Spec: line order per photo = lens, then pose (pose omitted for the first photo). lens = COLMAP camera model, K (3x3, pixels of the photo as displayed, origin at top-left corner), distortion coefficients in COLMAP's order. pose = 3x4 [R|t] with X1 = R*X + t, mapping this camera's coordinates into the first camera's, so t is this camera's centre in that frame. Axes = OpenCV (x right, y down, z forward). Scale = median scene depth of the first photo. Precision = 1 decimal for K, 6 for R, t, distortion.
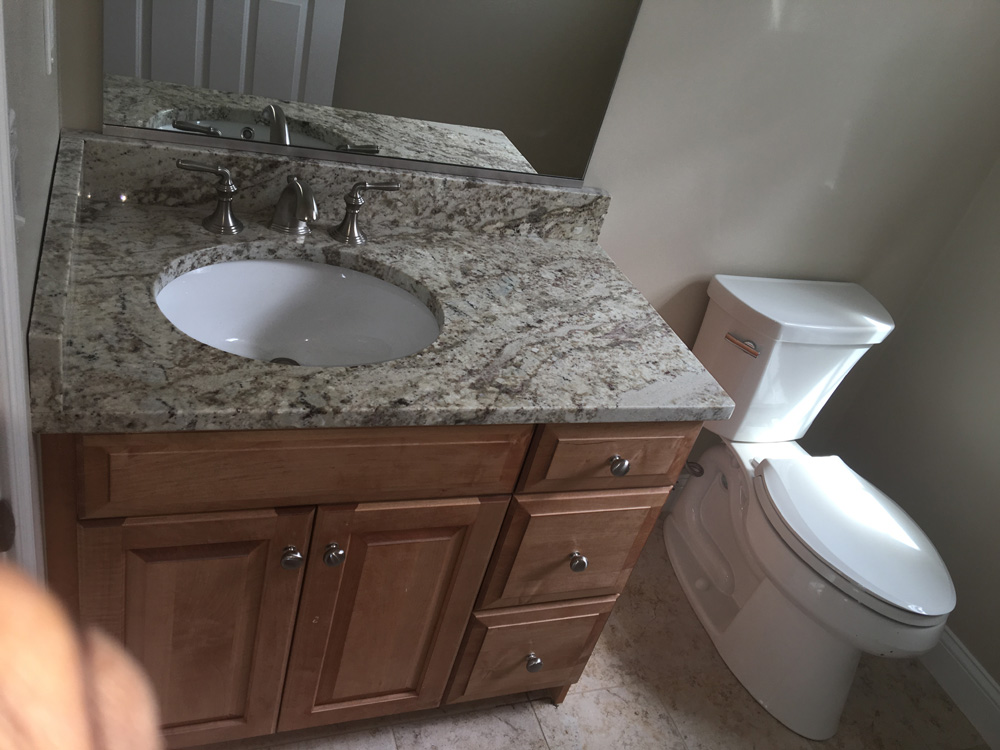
lens RADIAL K [[843.7, 0, 494.5], [0, 843.7, 371.0], [0, 0, 1]] dist [0.062343, -0.109031]
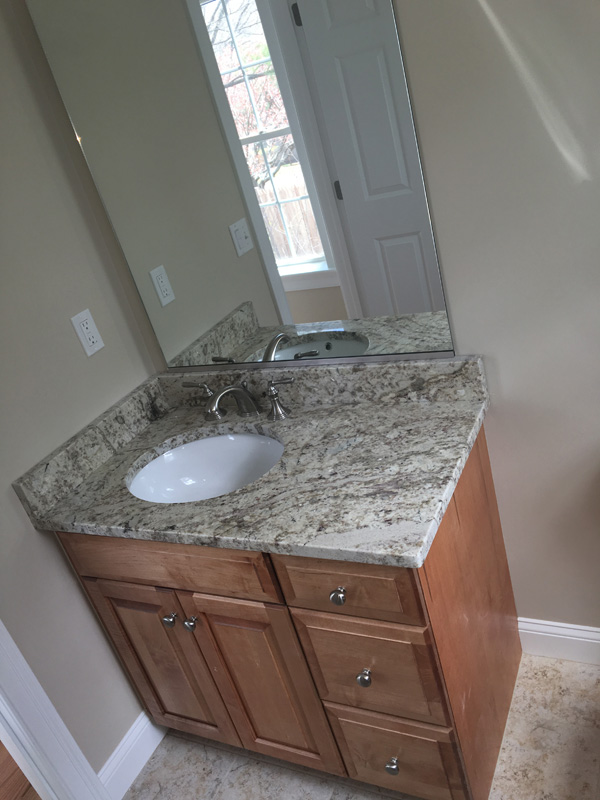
lens RADIAL K [[674.9, 0, 300.0], [0, 674.9, 400.0], [0, 0, 1]] dist [0.062343, -0.109031]
pose [[0.592033, -0.076876, -0.802239, 0.803517], [-0.034219, 0.992144, -0.120327, -0.041884], [0.805187, 0.098690, 0.584752, 0.318258]]
